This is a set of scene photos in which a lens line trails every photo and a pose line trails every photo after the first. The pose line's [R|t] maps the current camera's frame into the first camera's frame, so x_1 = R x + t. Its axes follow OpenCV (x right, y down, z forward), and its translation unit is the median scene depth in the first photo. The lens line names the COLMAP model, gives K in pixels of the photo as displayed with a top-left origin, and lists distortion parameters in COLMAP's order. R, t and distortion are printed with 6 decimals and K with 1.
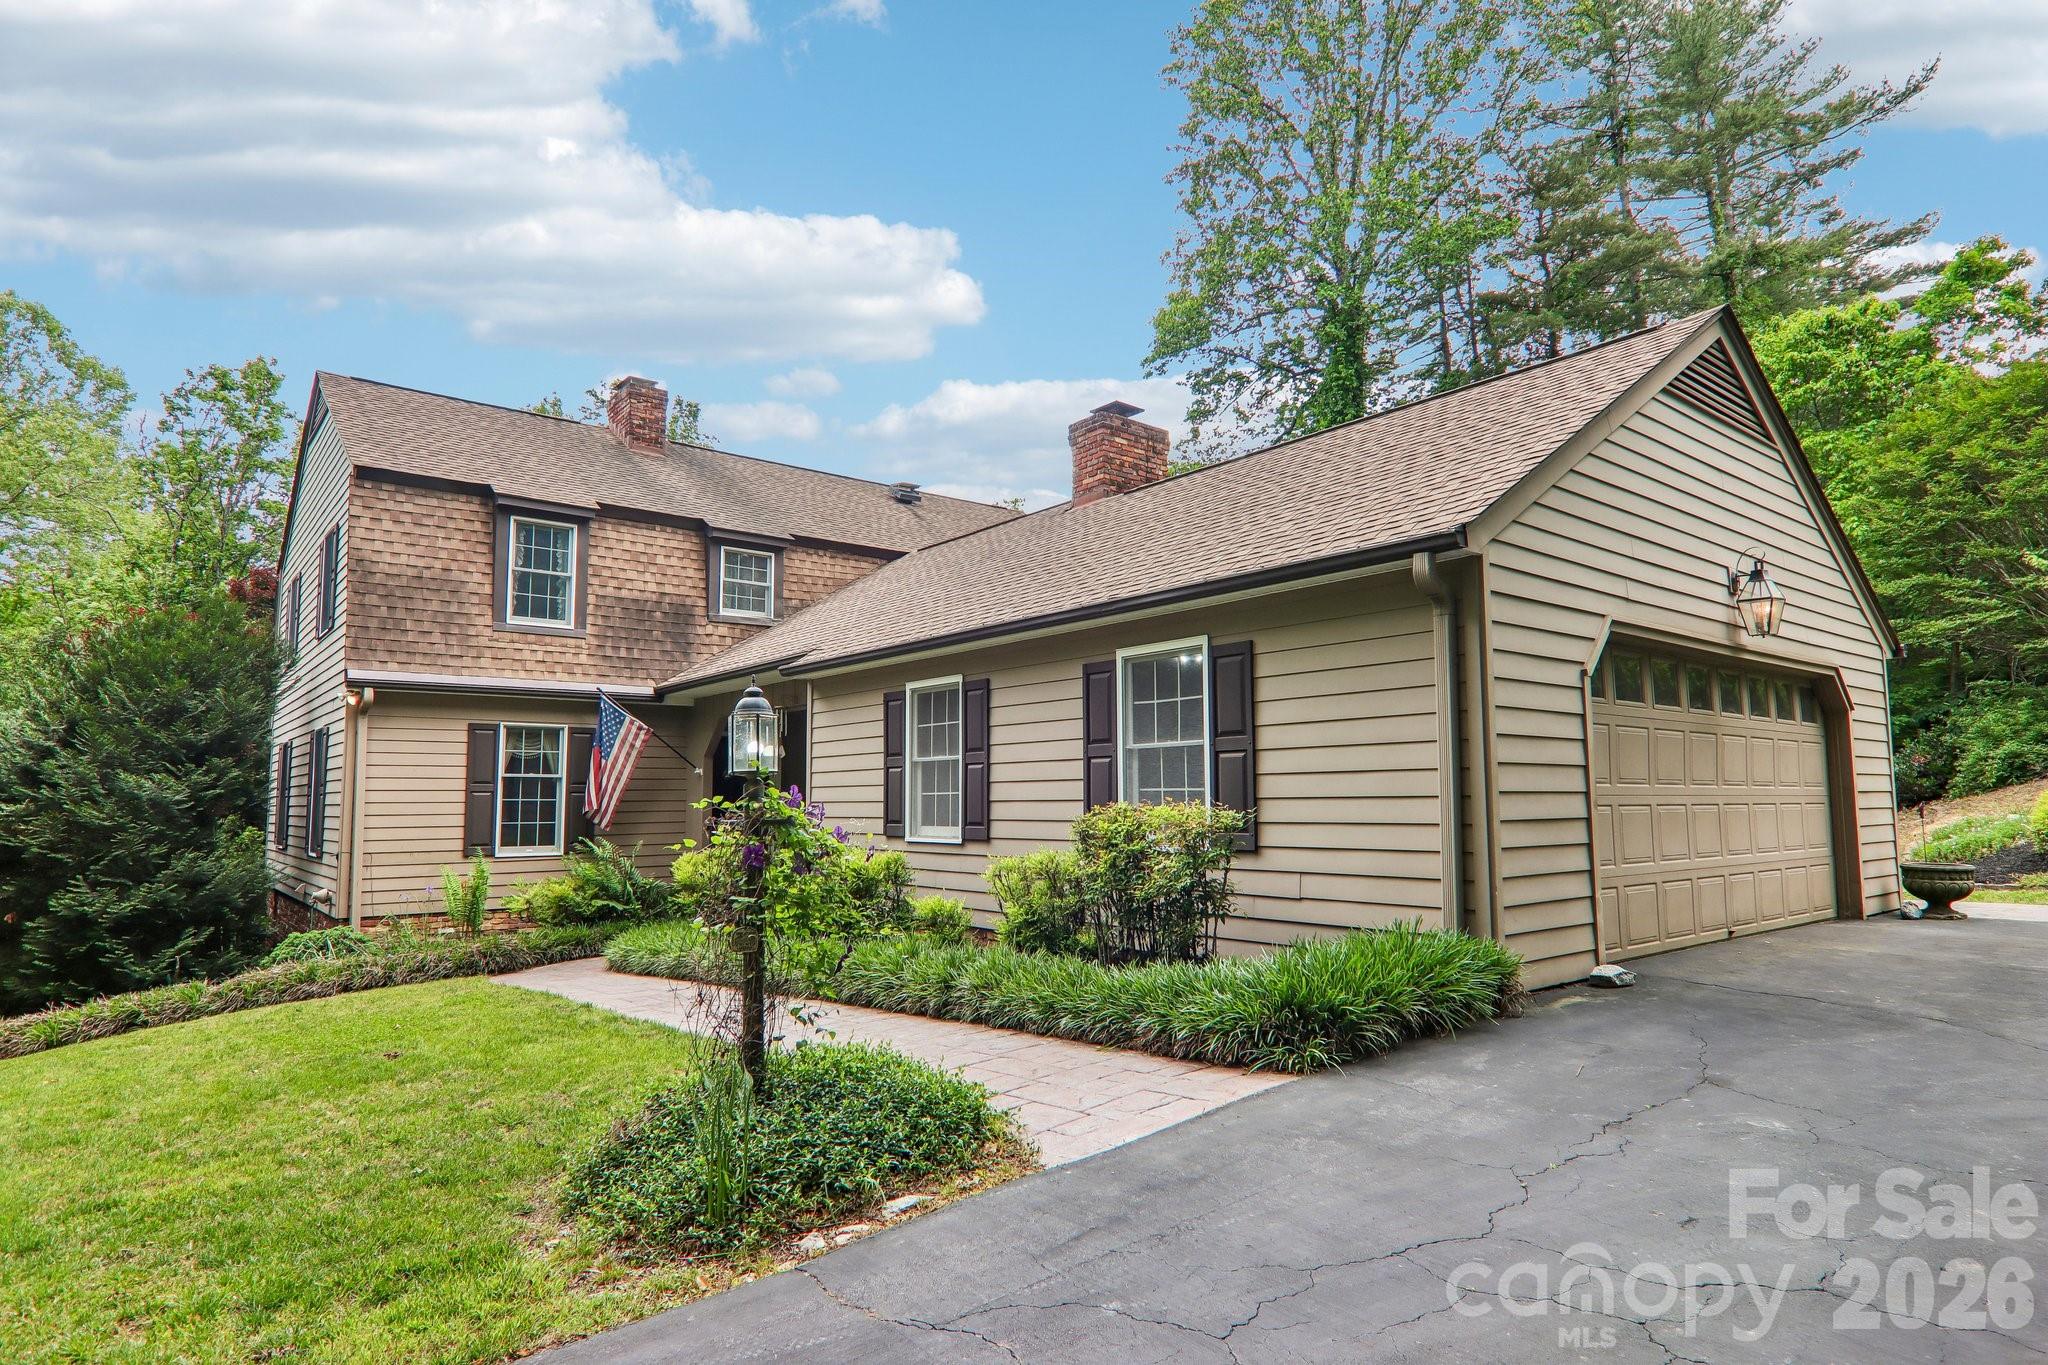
lens RADIAL K [[1130.2, 0, 1027.8], [0, 1130.2, 700.1], [0, 0, 1]] dist [0.001859, -0.016379]
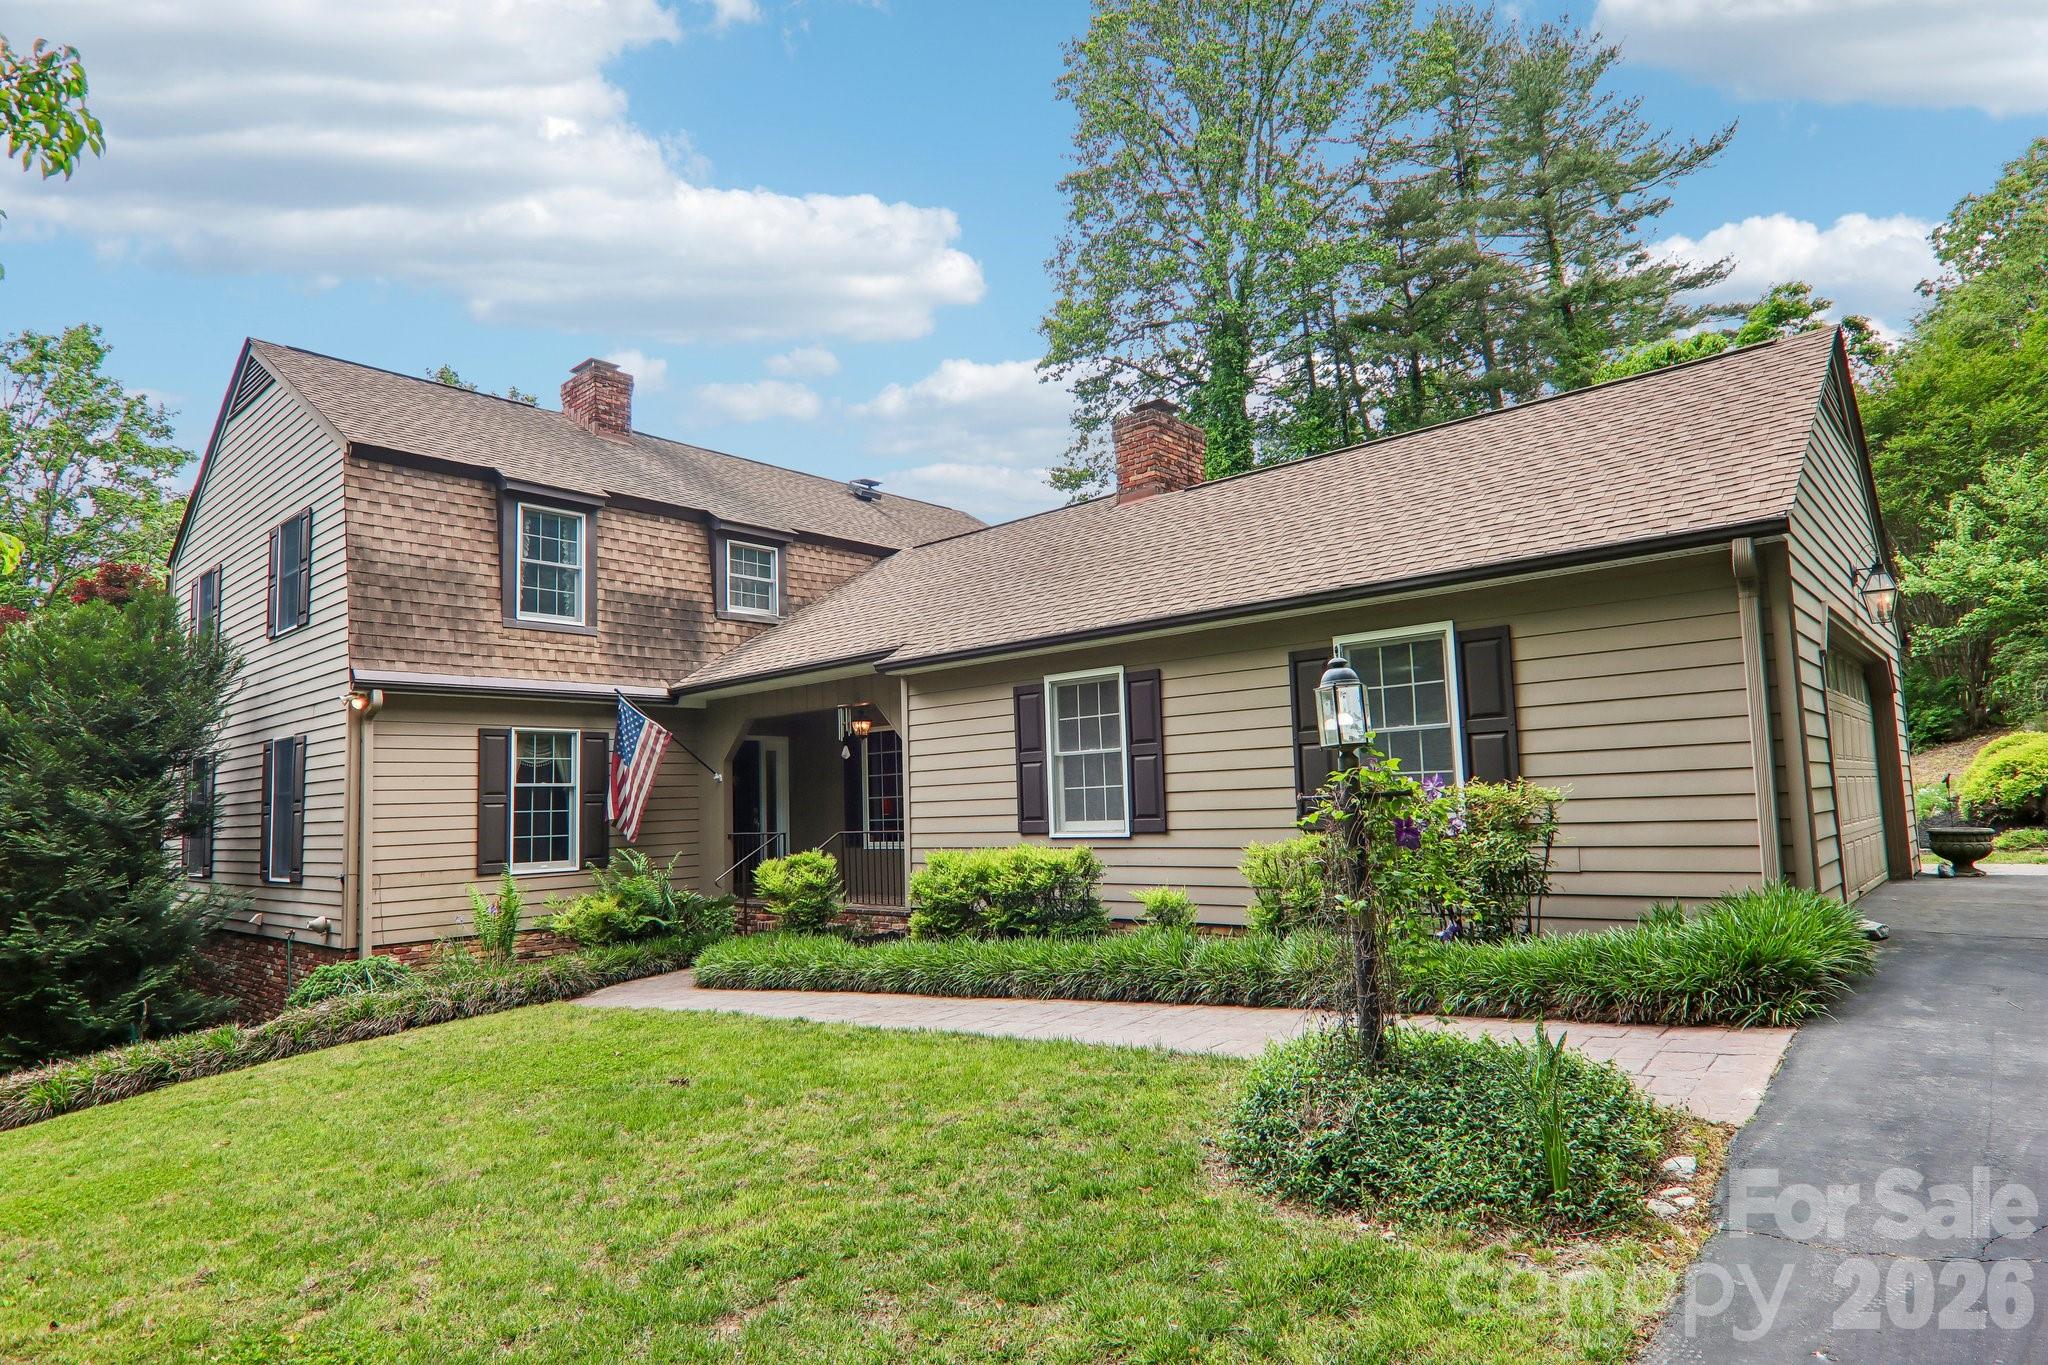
lens RADIAL K [[1130.2, 0, 1029.2], [0, 1130.2, 700.7], [0, 0, 1]] dist [0.001859, -0.016379]
pose [[0.986051, -0.011204, 0.166066, -0.203695], [0.012367, 0.999906, -0.005969, 0.008663], [-0.165983, 0.007940, 0.986097, 0.027624]]
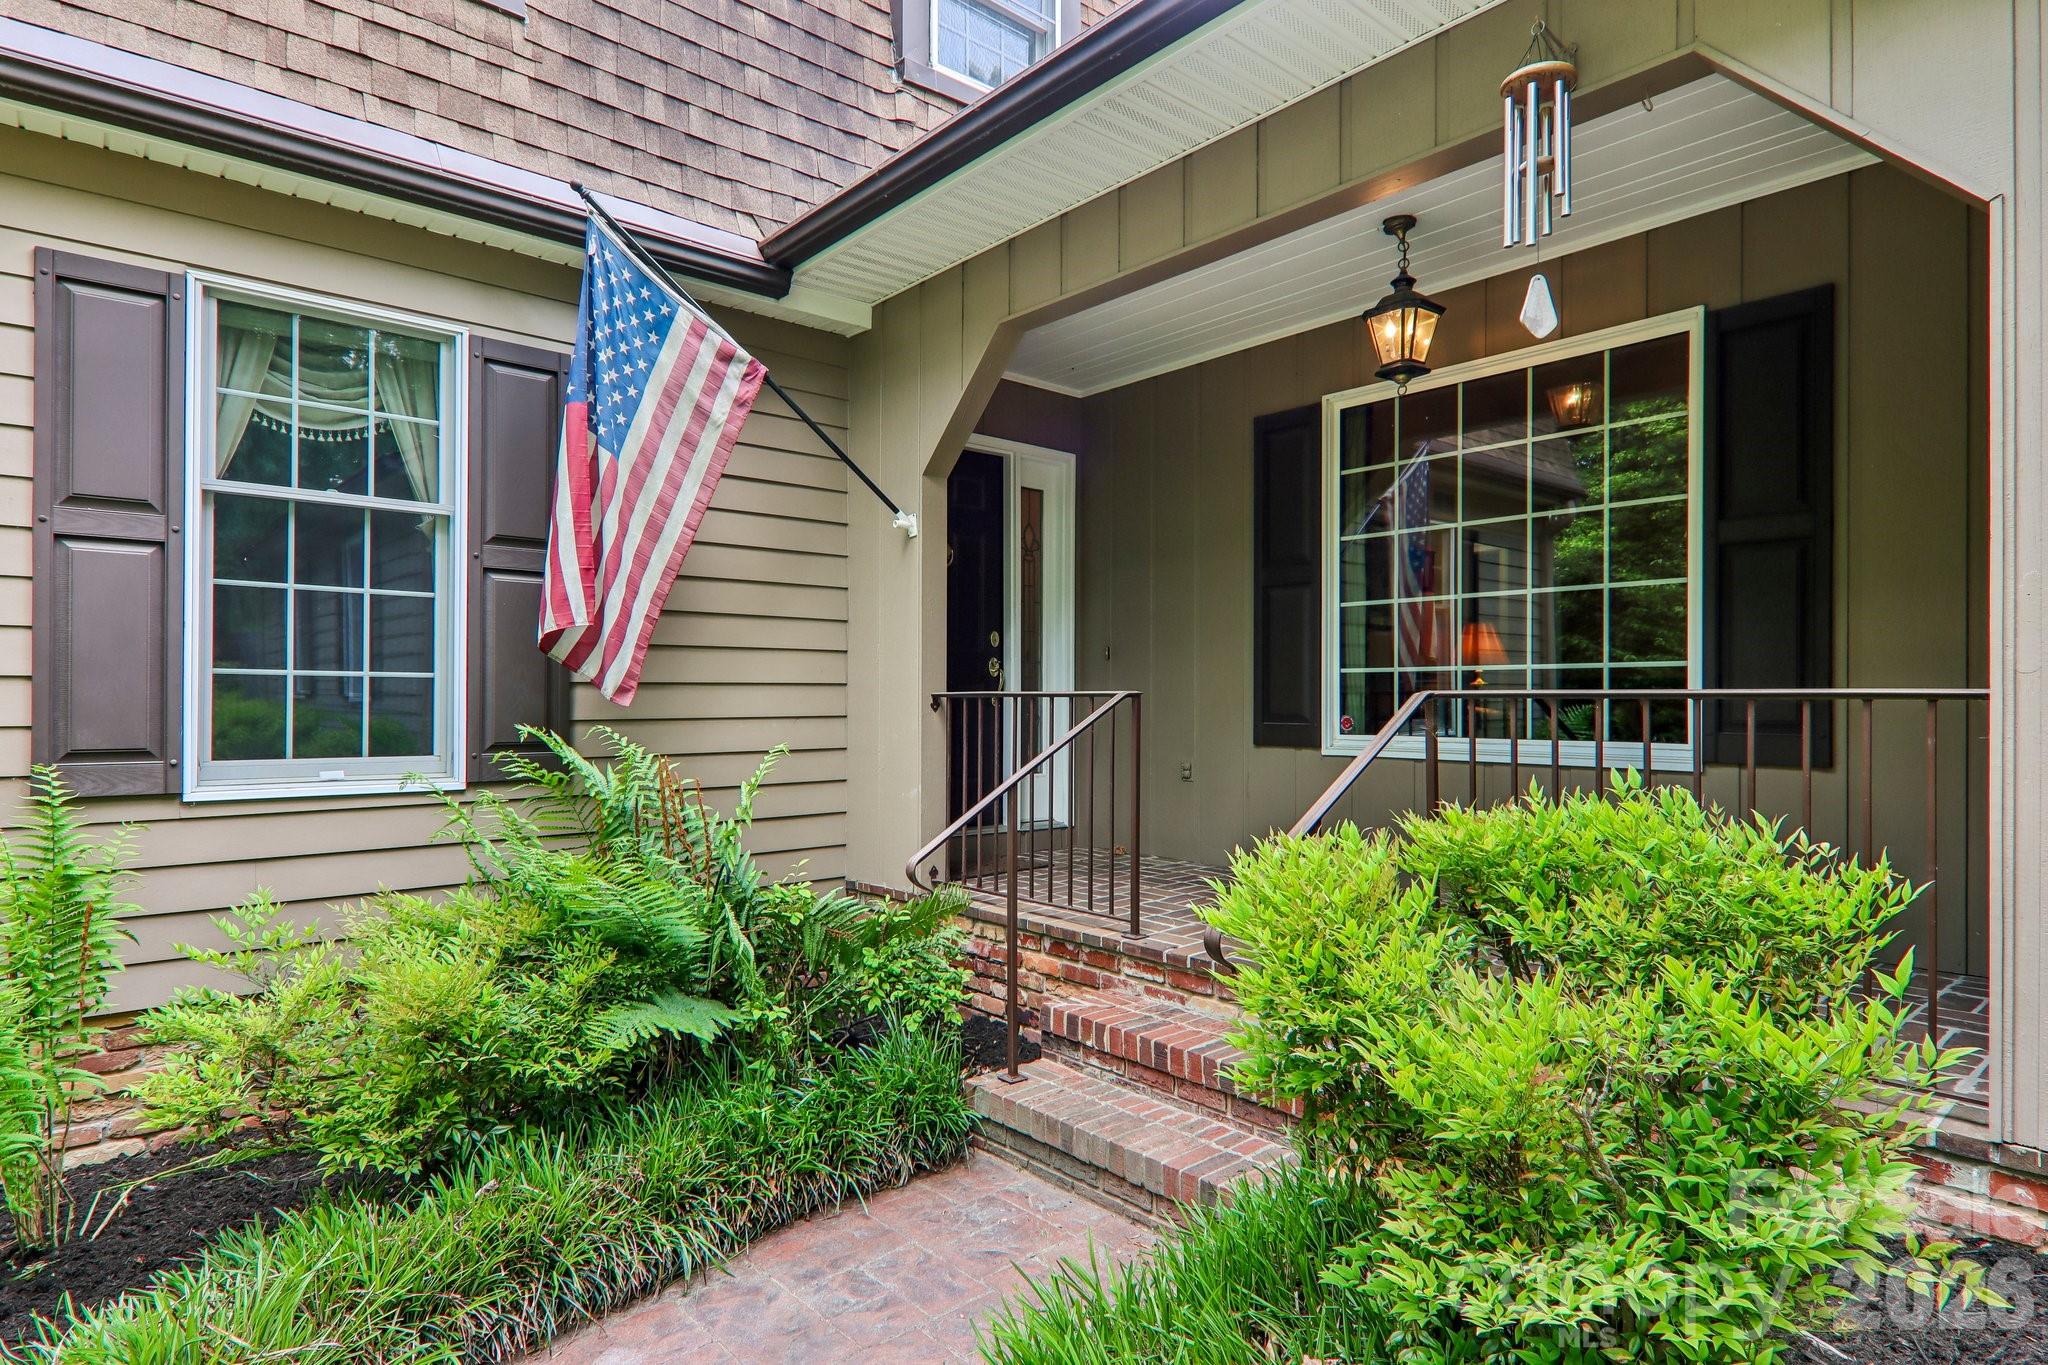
lens RADIAL K [[1130.2, 0, 1050.4], [0, 1130.2, 725.2], [0, 0, 1]] dist [0.001859, -0.016379]
pose [[0.997926, 0.013906, 0.062853, -0.287612], [-0.020846, 0.993584, 0.111159, 0.087823], [-0.060904, -0.112239, 0.991813, 0.724543]]
